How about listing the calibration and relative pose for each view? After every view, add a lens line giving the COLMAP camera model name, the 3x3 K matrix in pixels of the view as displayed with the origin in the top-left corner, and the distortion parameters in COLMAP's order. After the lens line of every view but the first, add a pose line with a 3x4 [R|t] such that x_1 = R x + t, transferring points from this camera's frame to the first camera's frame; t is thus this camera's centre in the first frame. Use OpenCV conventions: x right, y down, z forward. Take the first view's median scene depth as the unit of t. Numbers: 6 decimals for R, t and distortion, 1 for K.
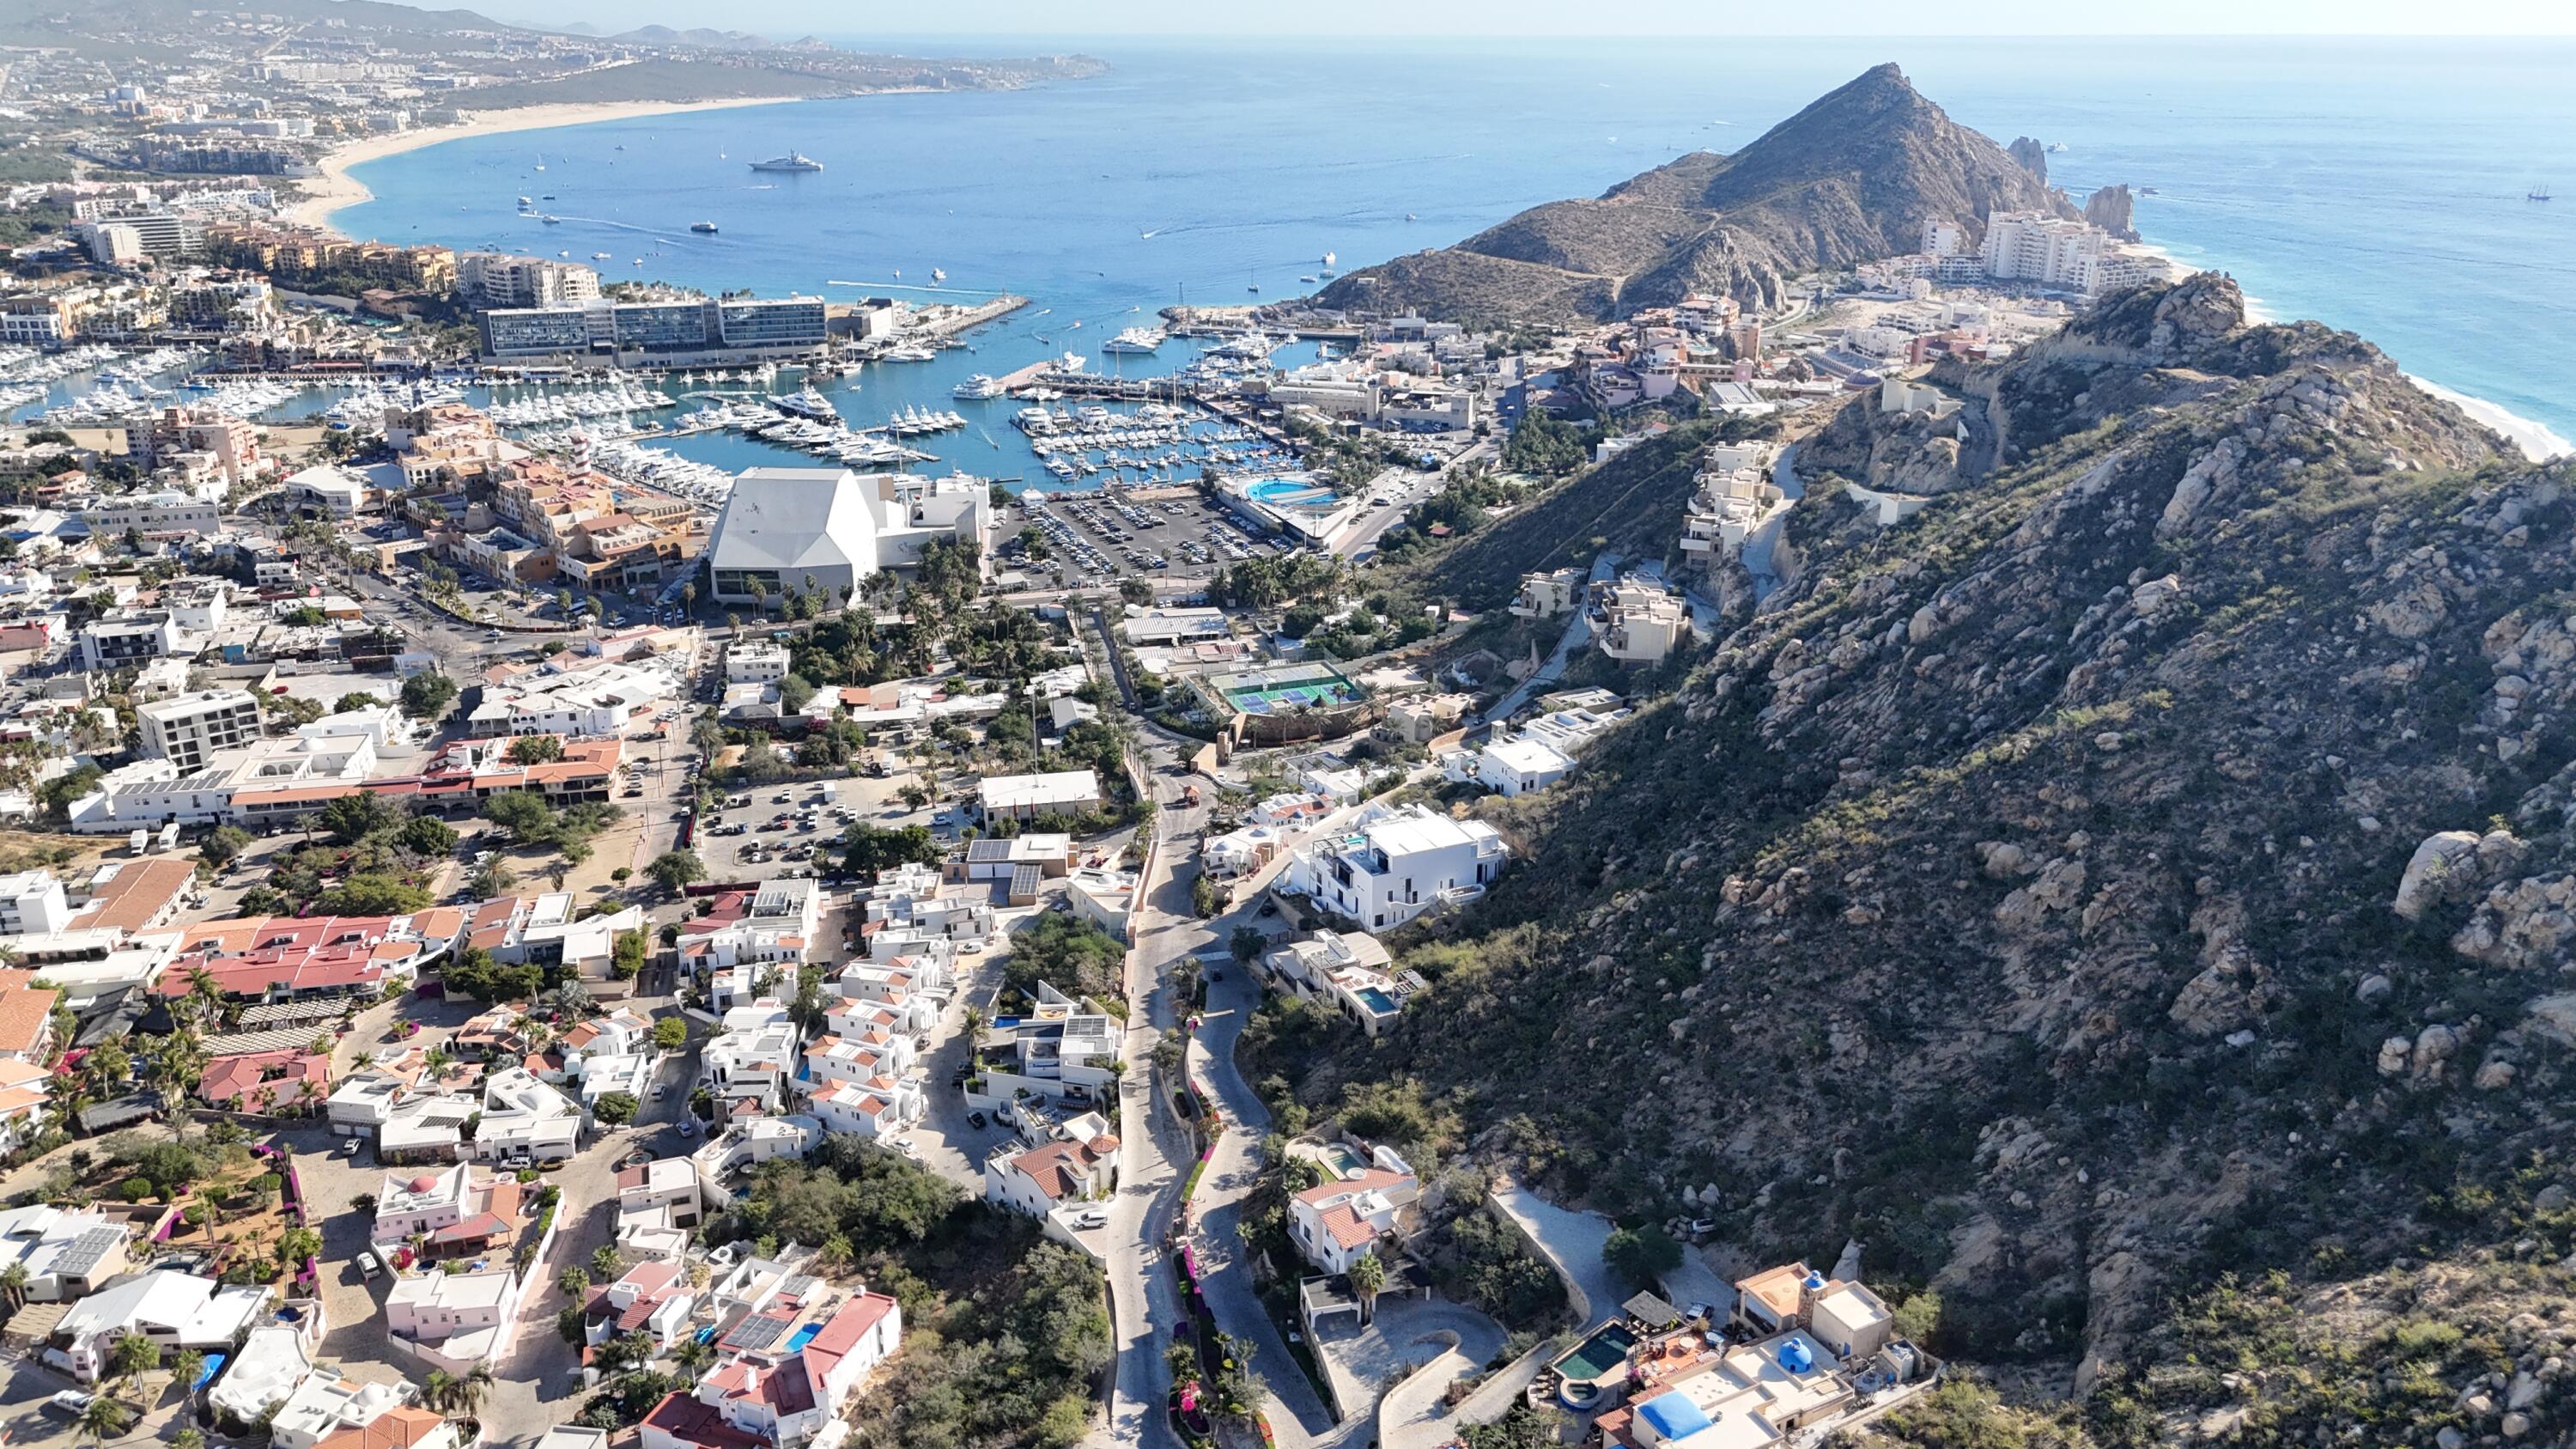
lens RADIAL K [[1895.2, 0, 1296.7], [0, 1895.2, 722.4], [0, 0, 1]] dist [0.068303, -0.059441]
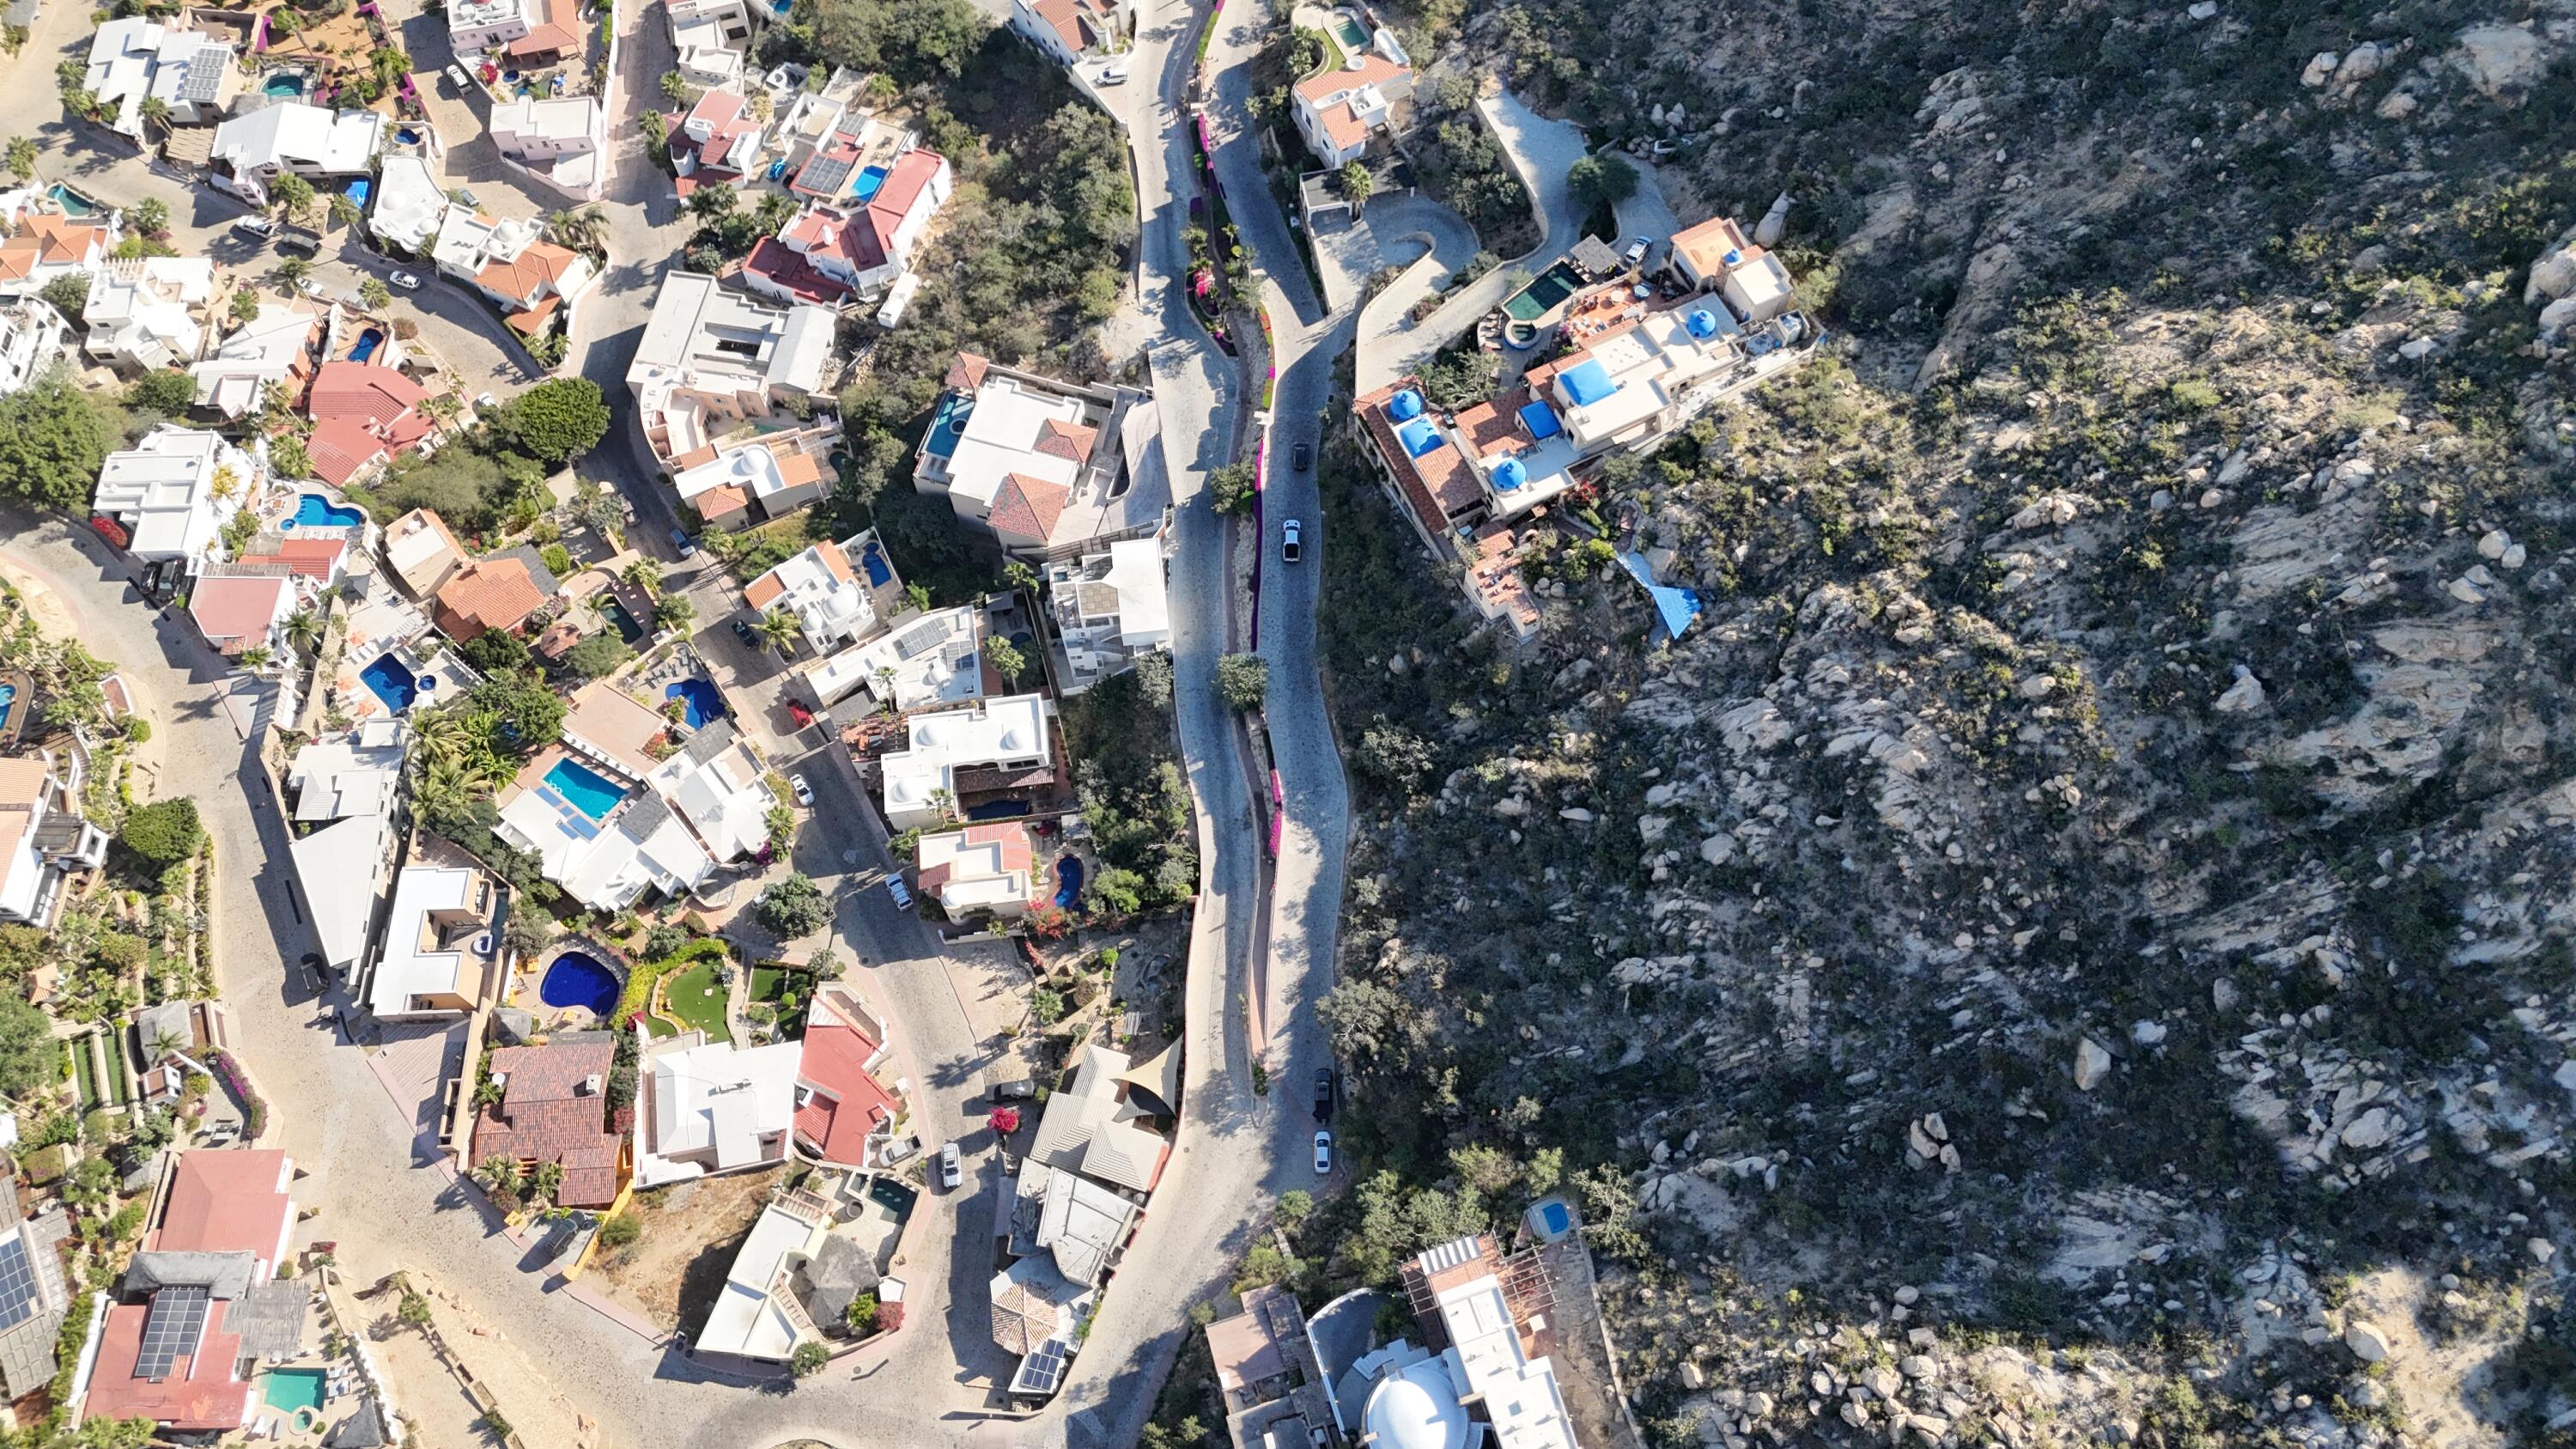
lens RADIAL K [[1895.2, 0, 1302.5], [0, 1895.2, 715.0], [0, 0, 1]] dist [0.068303, -0.059441]
pose [[0.999286, 0.022506, -0.030334, 0.044247], [0.005242, 0.712692, 0.701457, -0.263060], [0.037406, -0.701116, 0.712066, -0.016165]]
